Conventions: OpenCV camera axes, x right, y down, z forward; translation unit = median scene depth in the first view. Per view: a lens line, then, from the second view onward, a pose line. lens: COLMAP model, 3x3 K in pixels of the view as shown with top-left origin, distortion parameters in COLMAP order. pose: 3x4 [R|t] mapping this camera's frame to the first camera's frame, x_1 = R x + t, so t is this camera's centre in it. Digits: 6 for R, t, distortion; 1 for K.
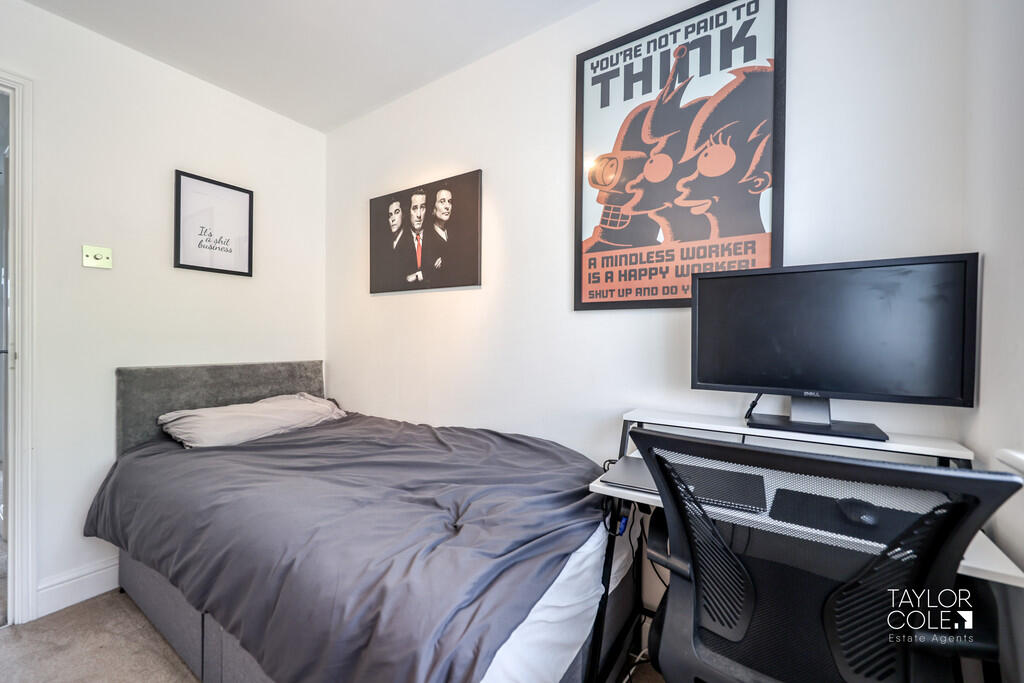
lens RADIAL K [[414.8, 0, 510.1], [0, 414.8, 334.5], [0, 0, 1]] dist [0.001704, -0.001288]
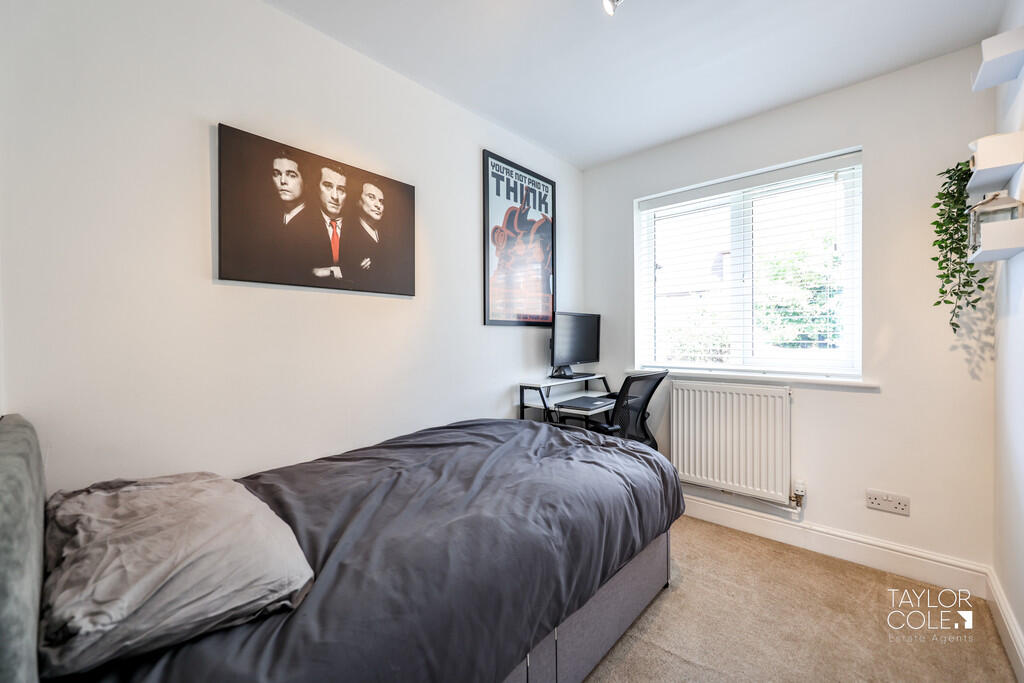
lens RADIAL K [[414.8, 0, 510.9], [0, 414.8, 340.8], [0, 0, 1]] dist [0.001704, -0.001288]
pose [[0.130688, -0.011355, 0.991359, -1.031961], [0.010200, 0.999897, 0.010108, -0.012655], [-0.991371, 0.008791, 0.130790, 0.586439]]
